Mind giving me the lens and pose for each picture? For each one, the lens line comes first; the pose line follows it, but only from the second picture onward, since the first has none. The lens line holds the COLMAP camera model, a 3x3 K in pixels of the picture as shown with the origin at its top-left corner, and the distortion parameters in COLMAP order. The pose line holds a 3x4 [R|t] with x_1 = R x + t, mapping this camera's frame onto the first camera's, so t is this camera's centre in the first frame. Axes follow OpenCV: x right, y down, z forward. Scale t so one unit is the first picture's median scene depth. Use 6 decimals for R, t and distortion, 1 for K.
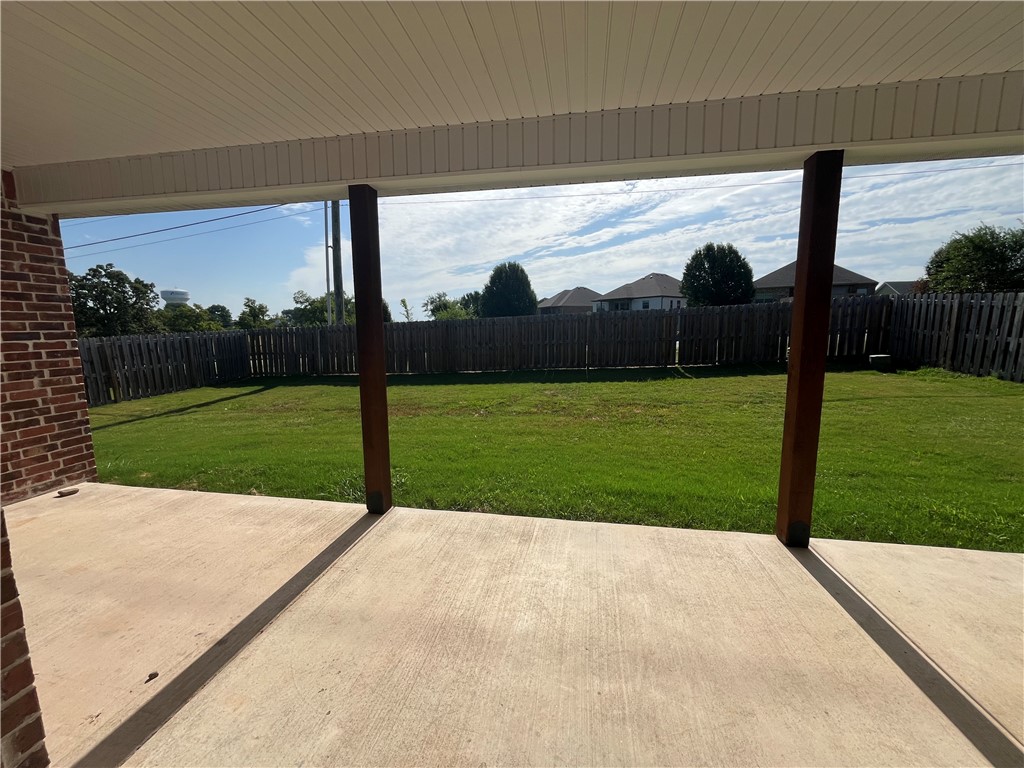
lens RADIAL K [[415.4, 0, 512.0], [0, 415.4, 384.0], [0, 0, 1]] dist [-0.000611, 0.000130]
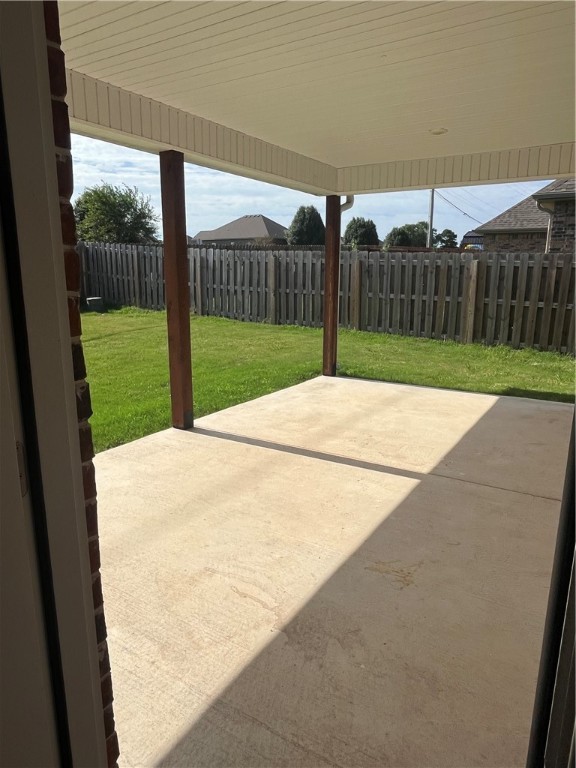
lens RADIAL K [[512.6, 0, 288.0], [0, 512.6, 384.0], [0, 0, 1]] dist [0.000380, -0.000013]
pose [[0.378186, -0.191873, 0.905627, -0.230331], [0.119184, 0.980235, 0.157909, 0.001718], [-0.918025, 0.048218, 0.393580, -0.004894]]
